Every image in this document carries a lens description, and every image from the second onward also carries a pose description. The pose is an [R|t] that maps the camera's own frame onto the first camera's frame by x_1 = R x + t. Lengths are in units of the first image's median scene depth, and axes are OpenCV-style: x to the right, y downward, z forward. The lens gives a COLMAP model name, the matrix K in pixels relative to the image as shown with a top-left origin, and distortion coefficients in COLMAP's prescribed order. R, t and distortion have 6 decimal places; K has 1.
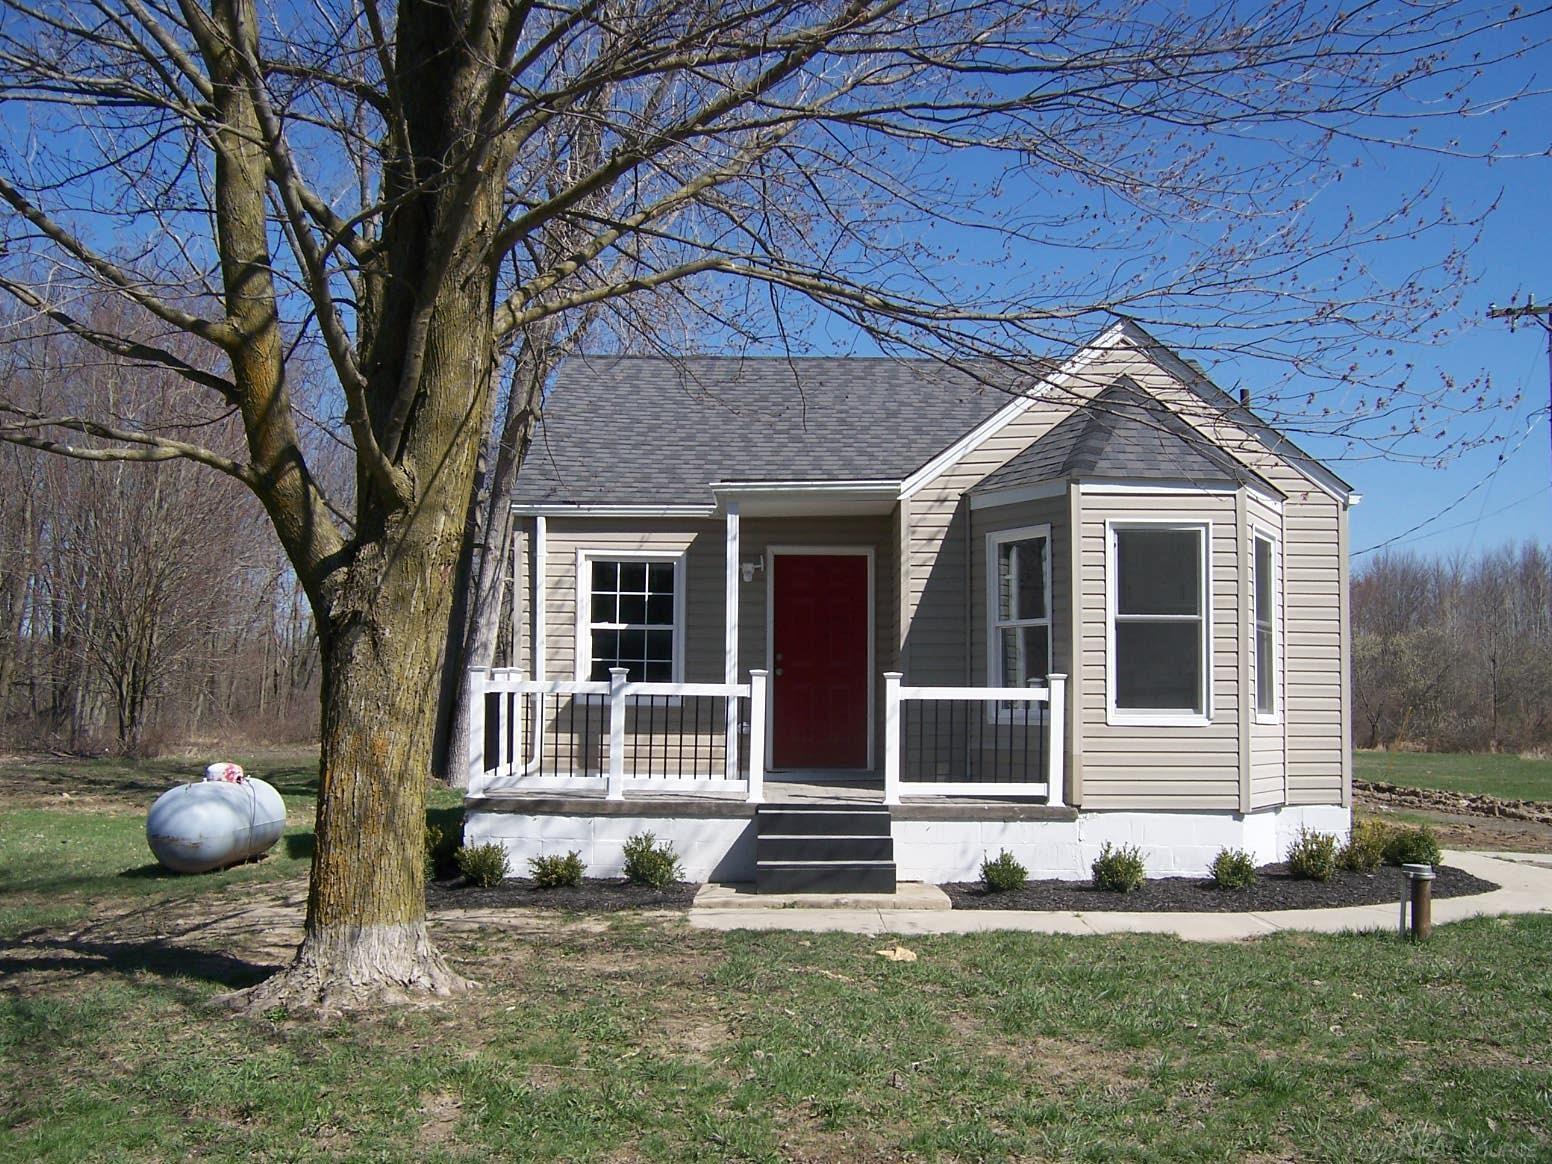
lens RADIAL K [[1572.4, 0, 776.5], [0, 1572.4, 584.5], [0, 0, 1]] dist [-0.069492, 0.005014]
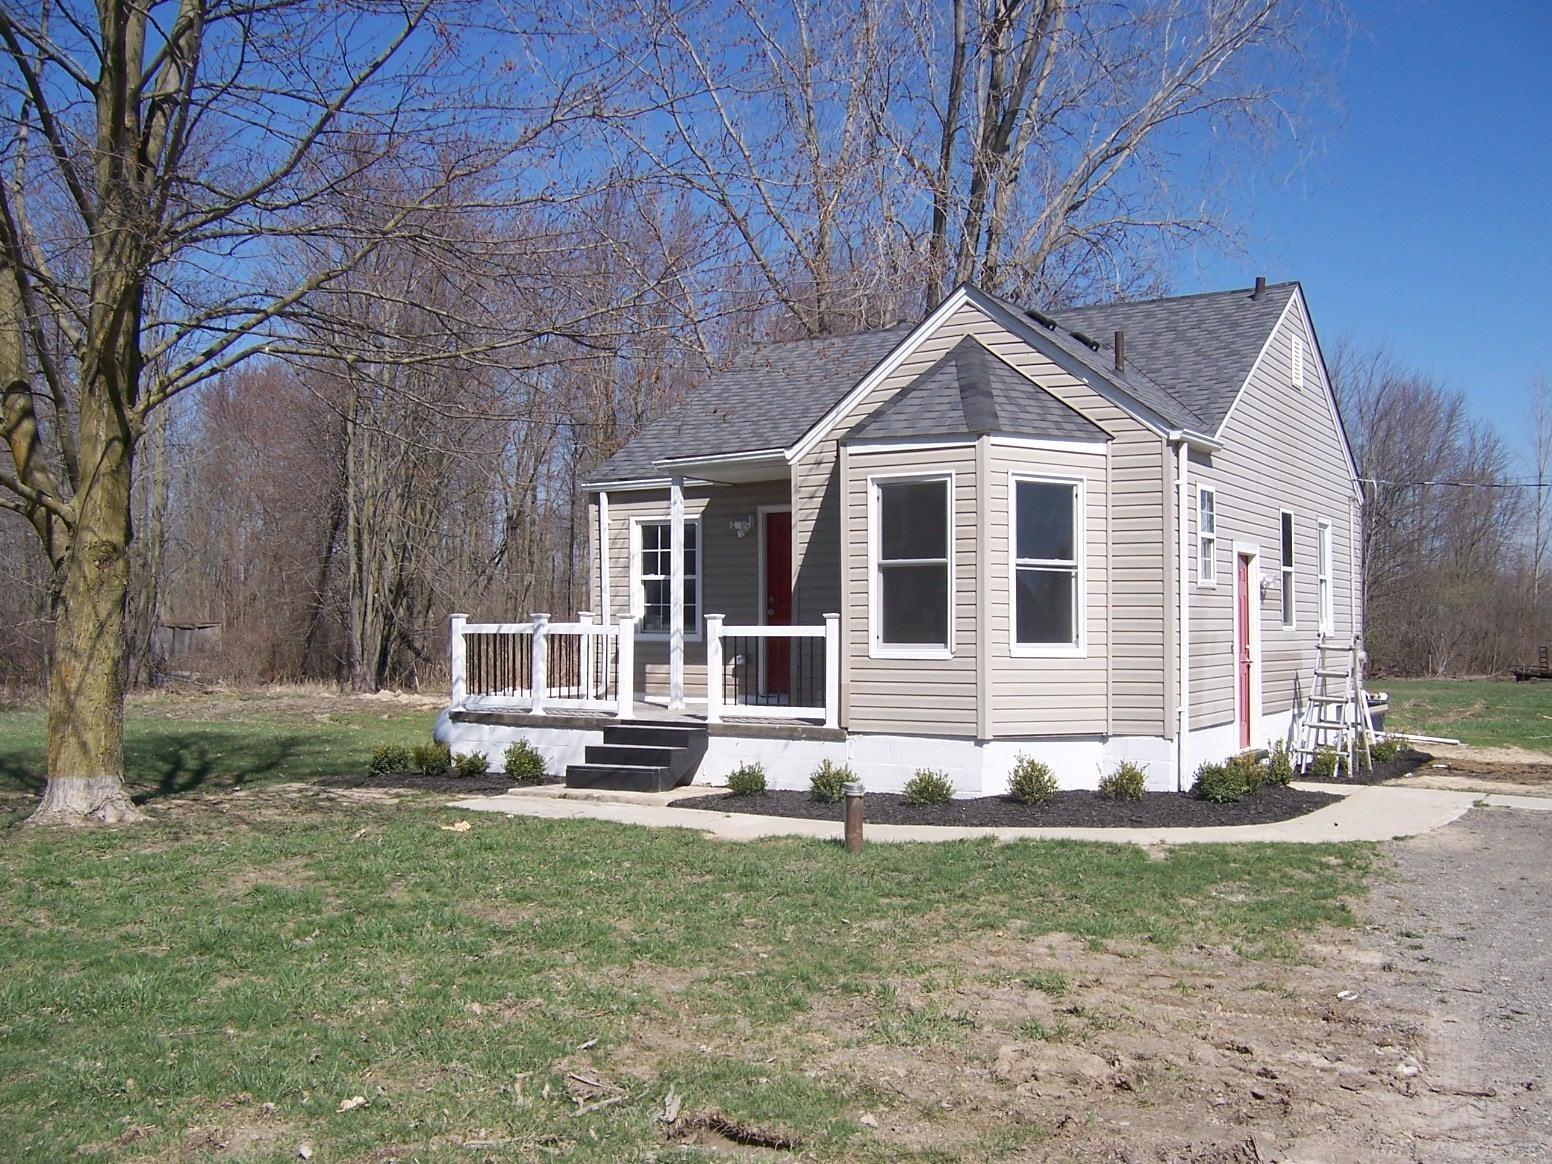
lens RADIAL K [[1572.4, 0, 776.5], [0, 1572.4, 584.5], [0, 0, 1]] dist [-0.069492, 0.005014]
pose [[0.847284, -0.024127, -0.530591, 0.751688], [0.047429, 0.998414, 0.030339, -0.001072], [0.529018, -0.050871, 0.847085, 0.003303]]
